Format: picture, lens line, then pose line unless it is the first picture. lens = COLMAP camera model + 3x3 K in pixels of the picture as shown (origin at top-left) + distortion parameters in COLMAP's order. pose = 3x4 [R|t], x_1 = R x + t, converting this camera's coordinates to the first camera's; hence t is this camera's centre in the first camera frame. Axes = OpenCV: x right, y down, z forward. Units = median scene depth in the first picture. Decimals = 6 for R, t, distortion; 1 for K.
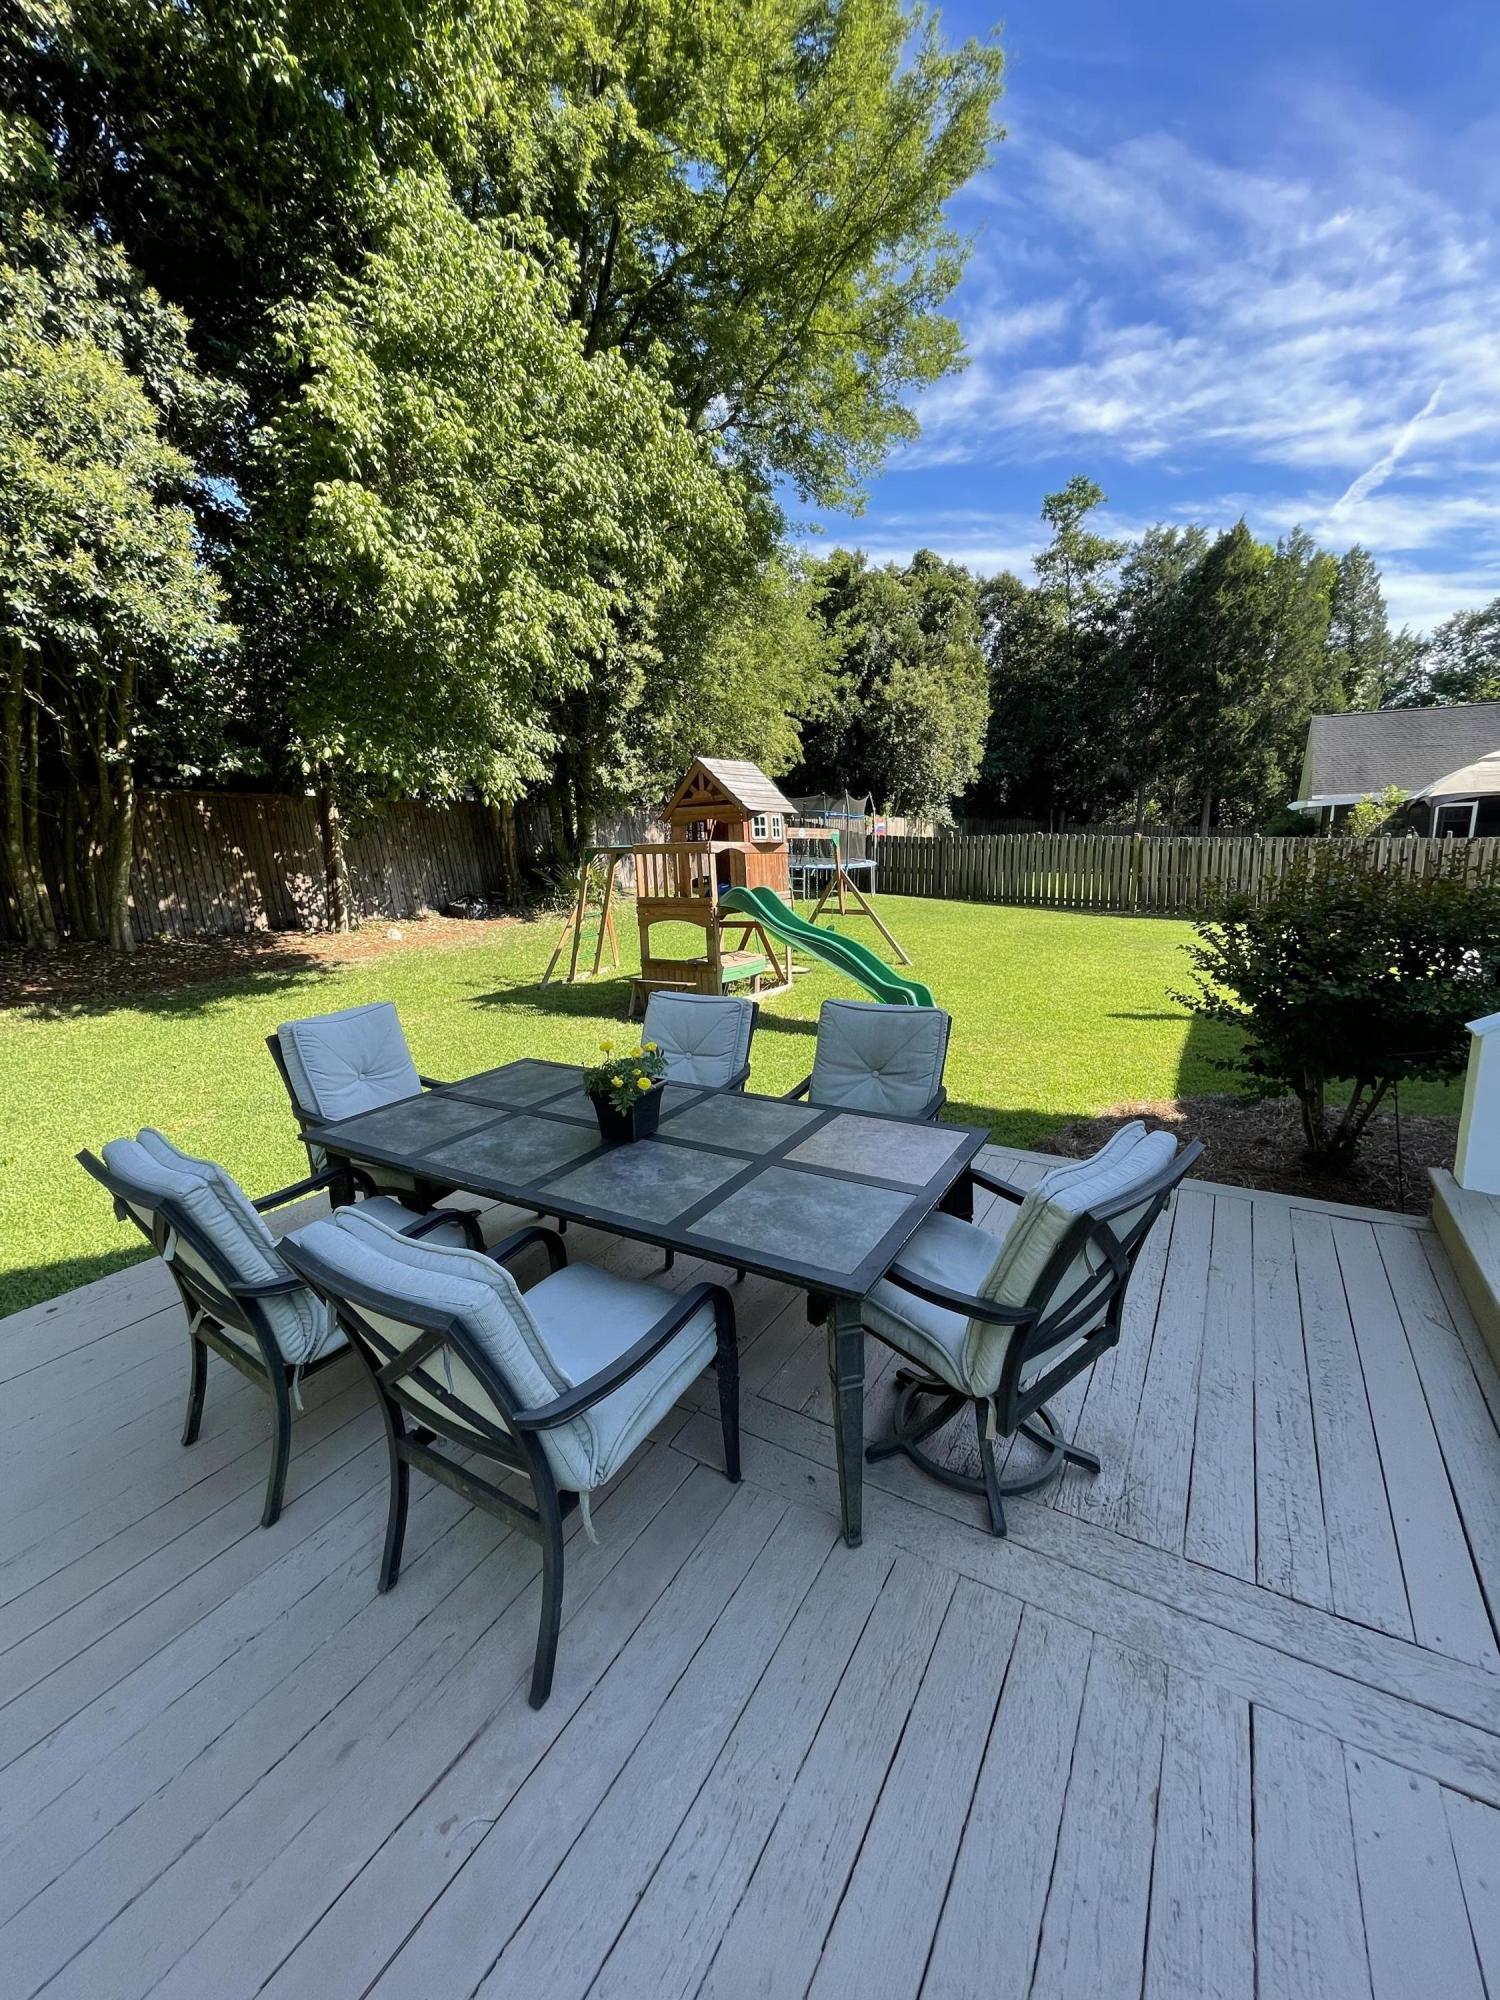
lens RADIAL K [[791.4, 0, 750.4], [0, 791.4, 1018.8], [0, 0, 1]] dist [-0.007896, -0.000126]
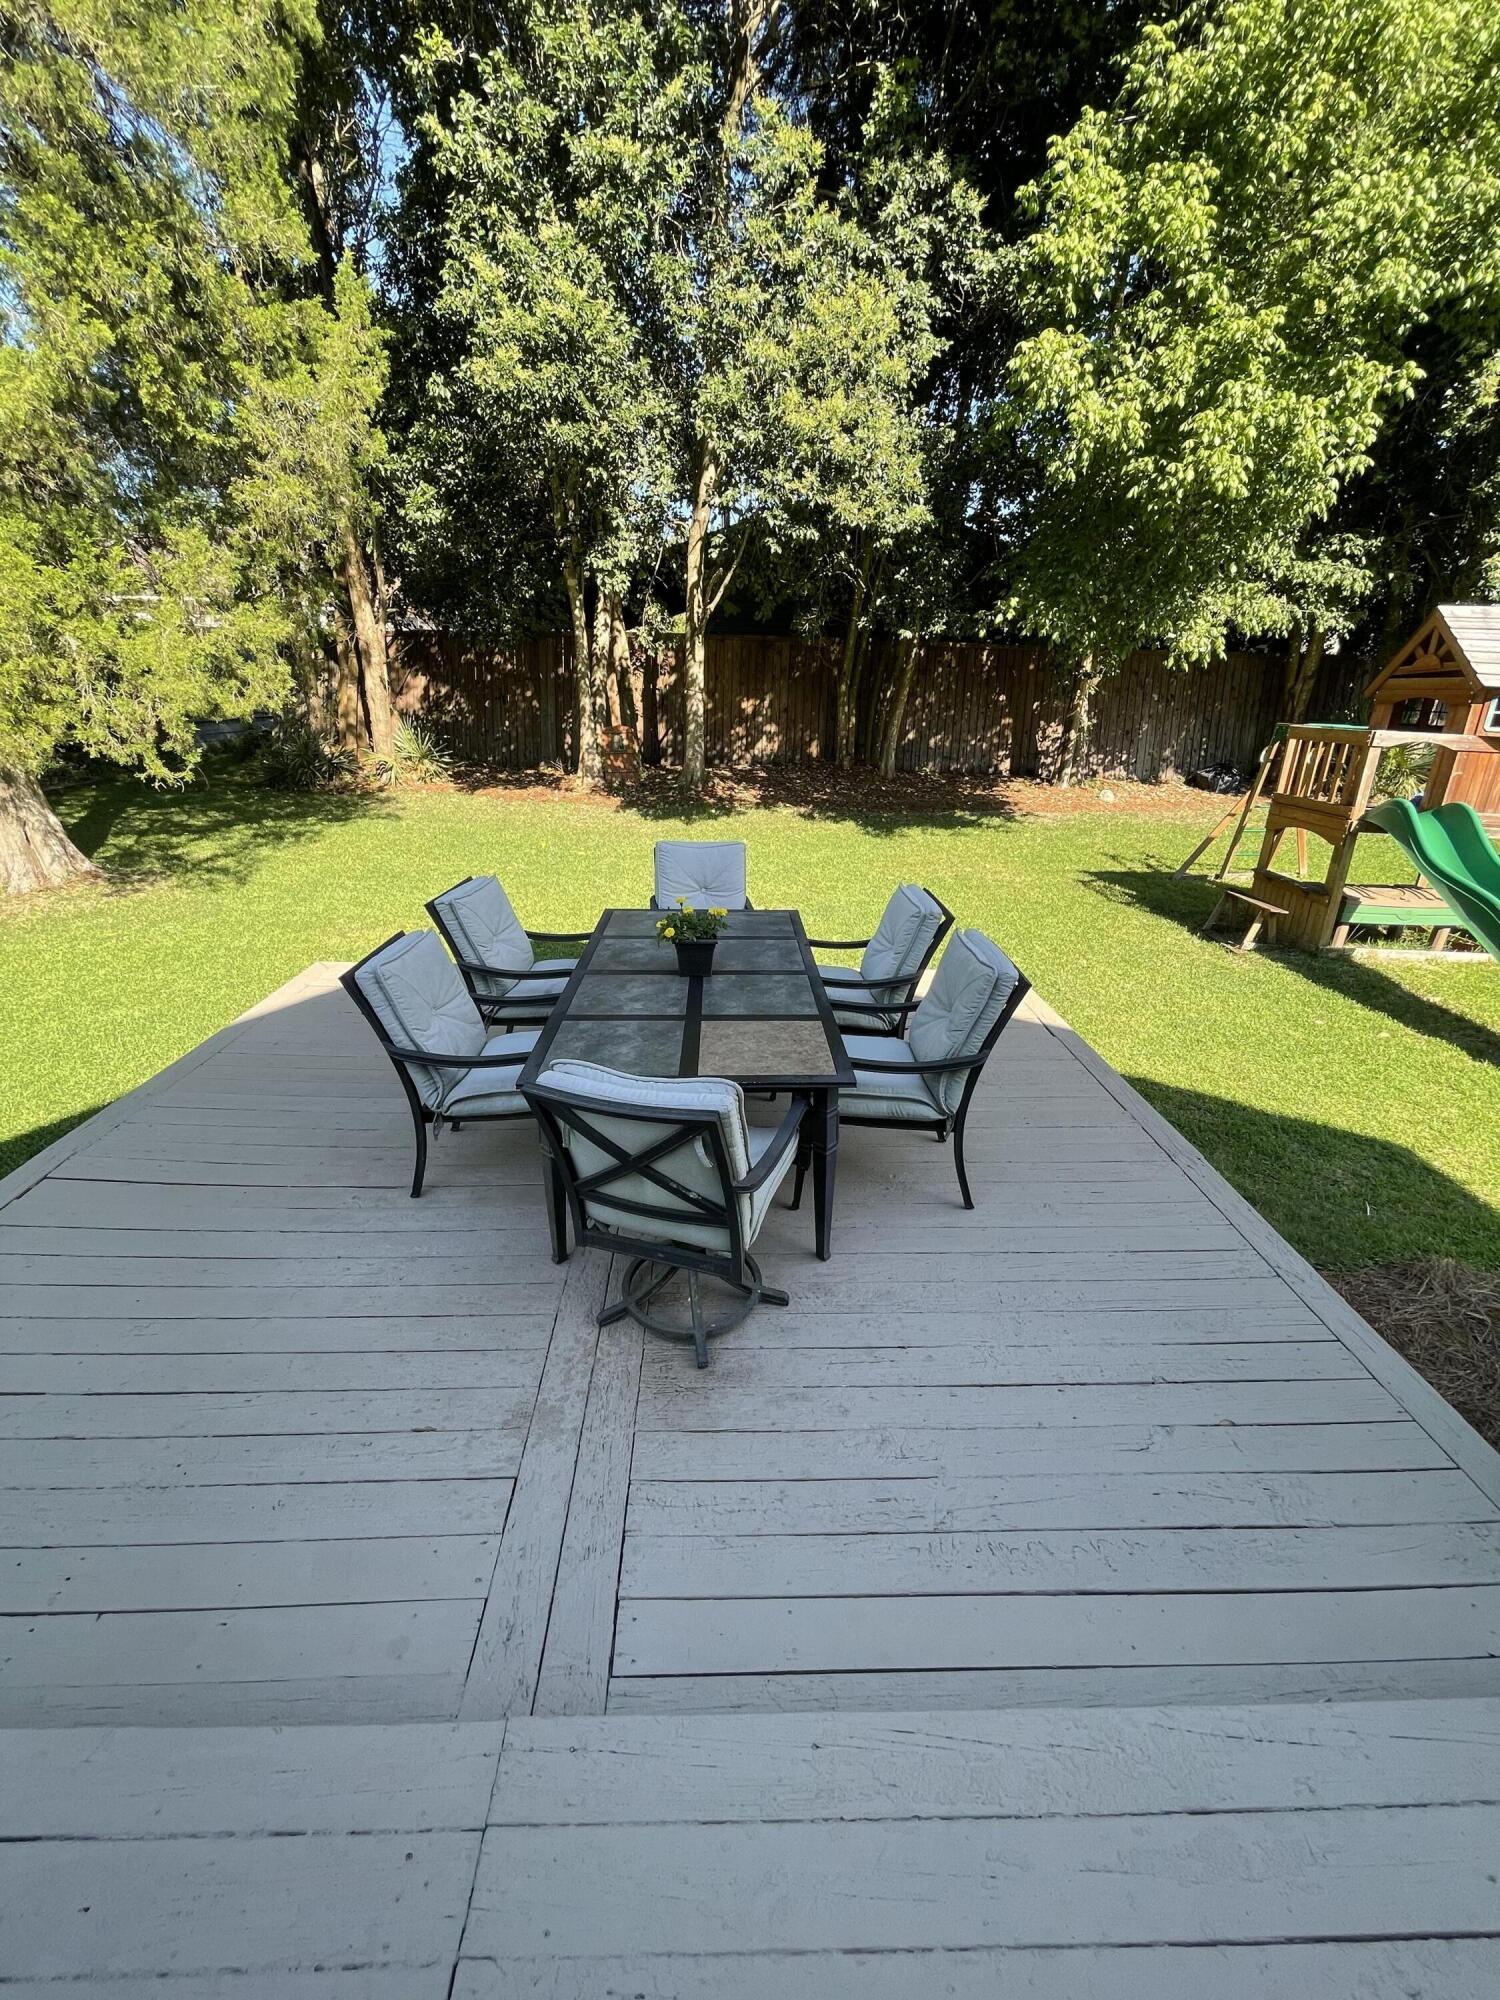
lens RADIAL K [[807.3, 0, 750.0], [0, 807.3, 1000.0], [0, 0, 1]] dist [-0.000467, 0.000099]
pose [[0.533985, 0.343226, -0.772694, 0.335052], [-0.219408, 0.938841, 0.265402, -0.066135], [0.816530, 0.027814, 0.576633, 0.108423]]
